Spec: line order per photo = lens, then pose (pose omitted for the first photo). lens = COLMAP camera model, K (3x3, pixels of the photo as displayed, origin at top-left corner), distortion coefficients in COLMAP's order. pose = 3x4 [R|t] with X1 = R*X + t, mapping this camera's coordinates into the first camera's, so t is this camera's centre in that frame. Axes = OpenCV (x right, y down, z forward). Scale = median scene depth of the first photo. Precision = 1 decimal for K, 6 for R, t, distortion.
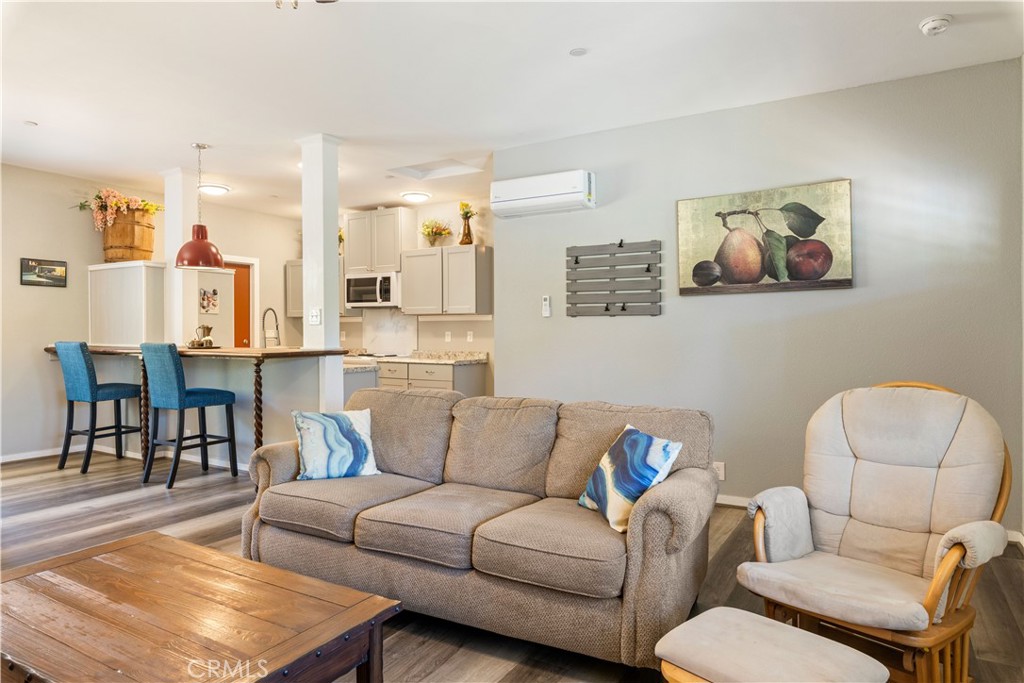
lens RADIAL K [[618.9, 0, 517.1], [0, 618.9, 337.7], [0, 0, 1]] dist [0.000897, -0.006227]
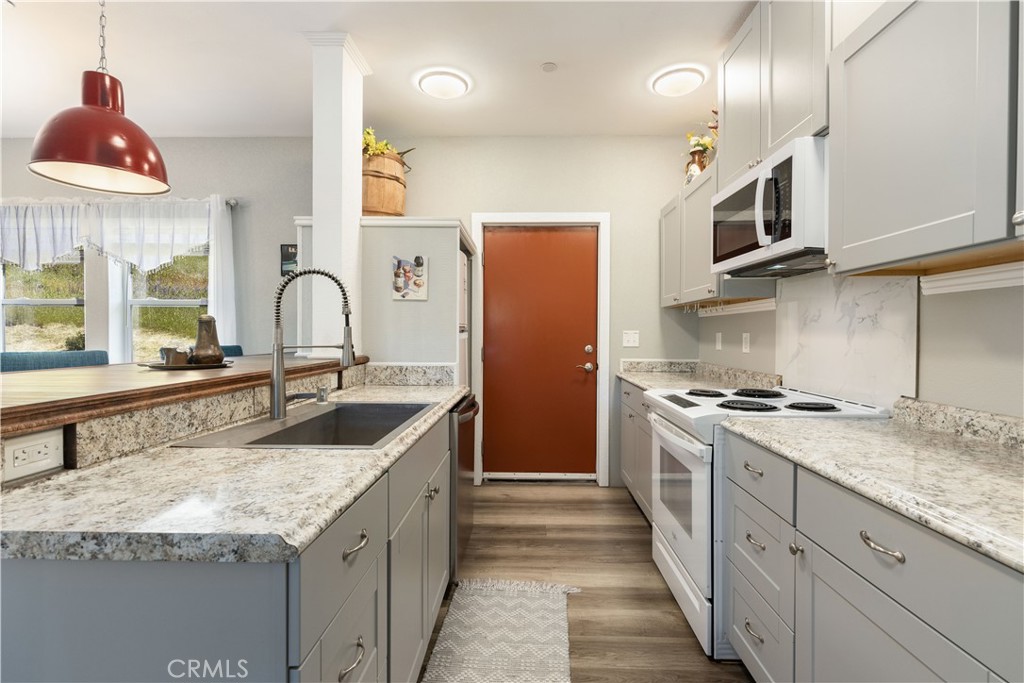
lens RADIAL K [[470.8, 0, 517.0], [0, 470.8, 339.4], [0, 0, 1]] dist [0.006430, 0.000146]
pose [[0.480265, 0.012560, -0.877033, -0.084421], [-0.013570, 0.999884, 0.006888, -0.008383], [0.877018, 0.008593, 0.480380, 1.058644]]
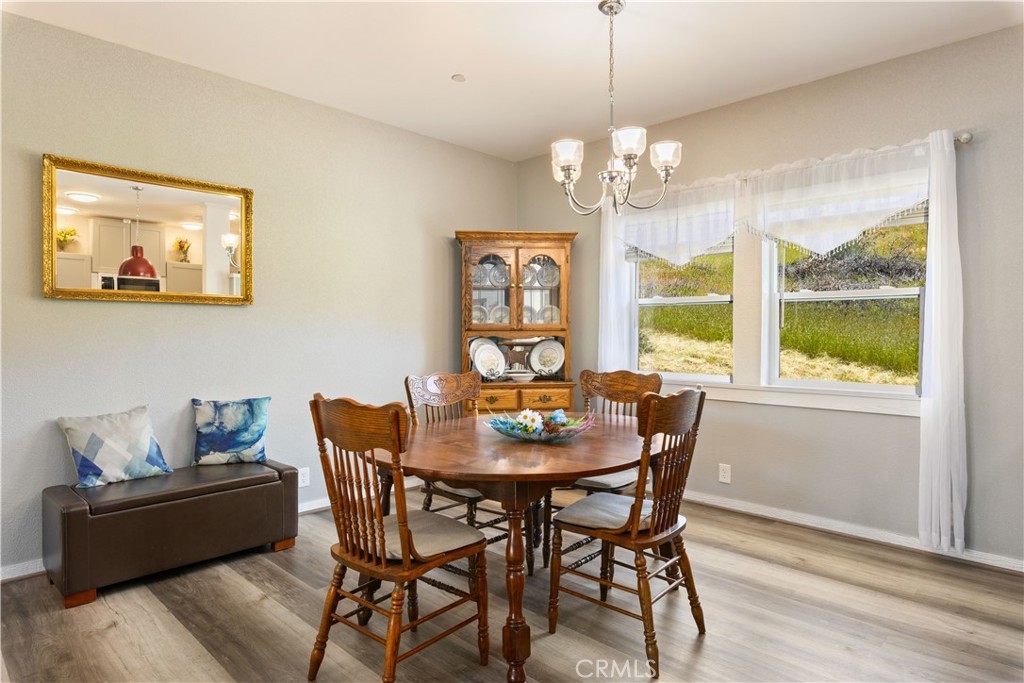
lens RADIAL K [[568.8, 0, 525.9], [0, 568.8, 348.8], [0, 0, 1]] dist [-0.000660, -0.002438]
pose [[-0.227851, 0.028129, -0.973289, -0.257460], [-0.014777, 0.999368, 0.032342, -0.006383], [0.973584, 0.021752, -0.227292, 0.741124]]
